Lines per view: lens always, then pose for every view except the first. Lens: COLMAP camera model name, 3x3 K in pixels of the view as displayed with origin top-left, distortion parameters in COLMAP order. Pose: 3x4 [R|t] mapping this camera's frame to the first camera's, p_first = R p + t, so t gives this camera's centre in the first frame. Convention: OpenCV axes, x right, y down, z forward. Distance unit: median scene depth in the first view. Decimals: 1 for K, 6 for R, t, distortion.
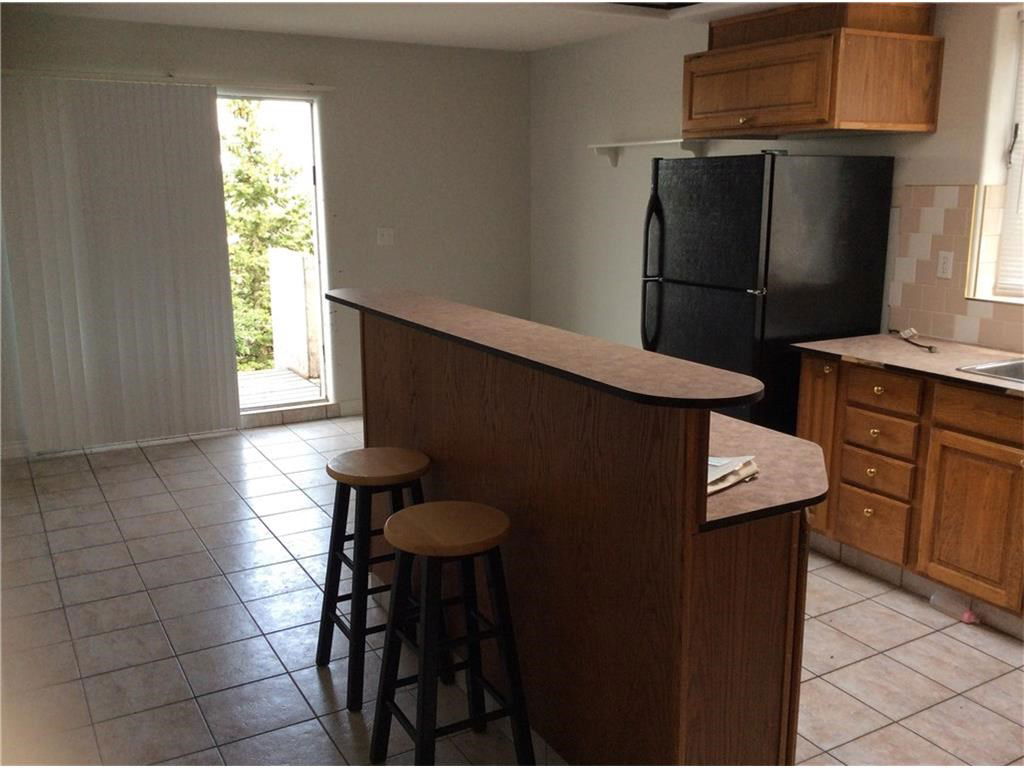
lens RADIAL K [[929.6, 0, 512.0], [0, 929.6, 384.0], [0, 0, 1]] dist [0.107063, -0.177743]
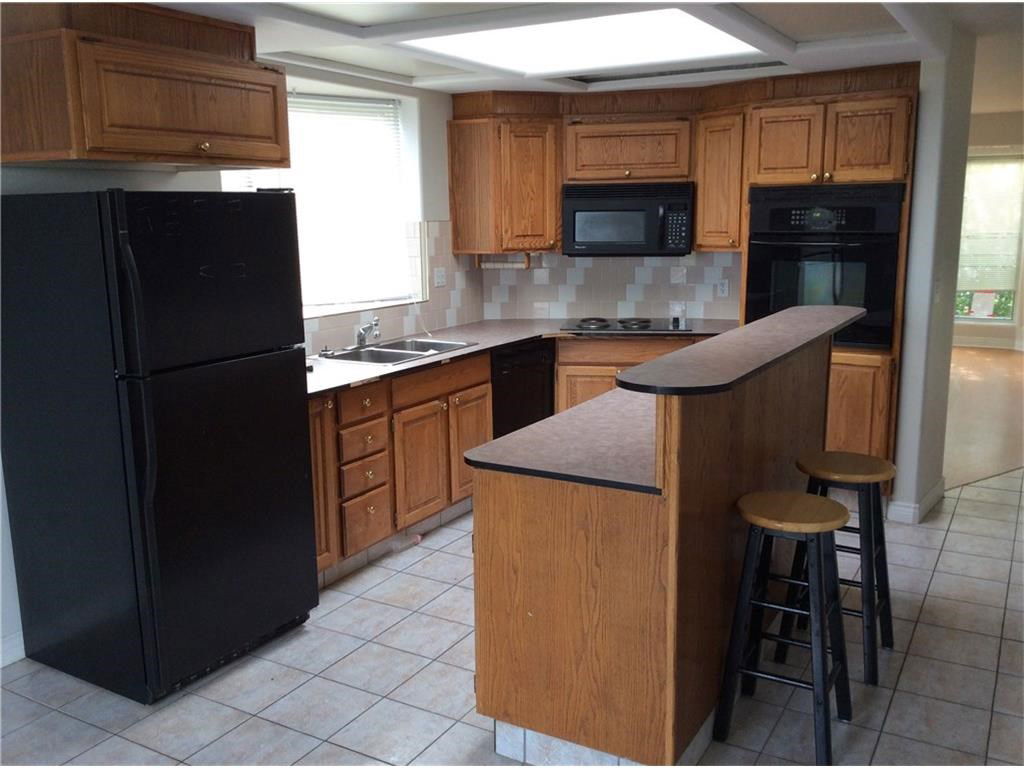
lens RADIAL K [[929.6, 0, 512.0], [0, 929.6, 384.0], [0, 0, 1]] dist [0.107063, -0.177743]
pose [[-0.503655, -0.151627, 0.850495, -0.683431], [0.199518, 0.937447, 0.285282, -0.312629], [-0.840550, 0.313373, -0.441898, 1.387306]]
